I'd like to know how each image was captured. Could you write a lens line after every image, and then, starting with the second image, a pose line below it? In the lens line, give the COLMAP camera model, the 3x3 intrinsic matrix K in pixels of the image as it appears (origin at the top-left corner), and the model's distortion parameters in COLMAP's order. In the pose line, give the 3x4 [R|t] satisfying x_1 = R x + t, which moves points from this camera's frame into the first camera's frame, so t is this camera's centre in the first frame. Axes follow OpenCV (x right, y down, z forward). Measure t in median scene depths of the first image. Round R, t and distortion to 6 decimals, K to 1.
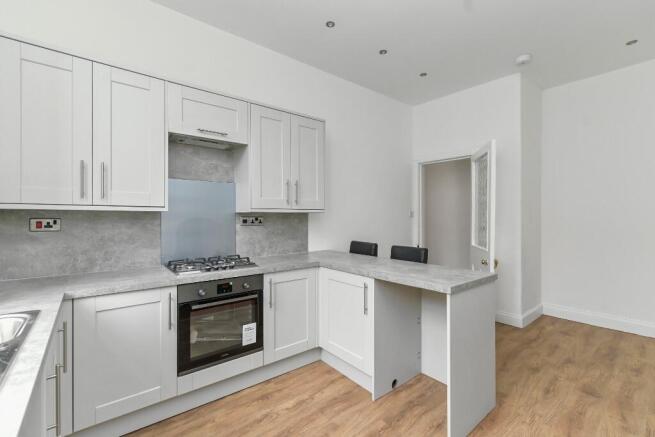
lens RADIAL K [[289.2, 0, 330.5], [0, 289.2, 217.4], [0, 0, 1]] dist [0.009388, 0.000264]
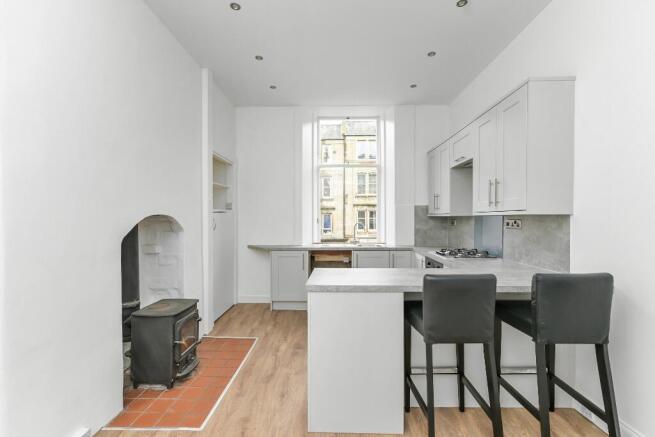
lens RADIAL K [[289.6, 0, 330.1], [0, 289.6, 220.1], [0, 0, 1]] dist [0.002086, 0.000358]
pose [[-0.649430, 0.003709, -0.760413, 0.908018], [-0.002877, 0.999969, 0.007335, -0.006339], [0.760416, 0.006951, -0.649399, 1.223588]]
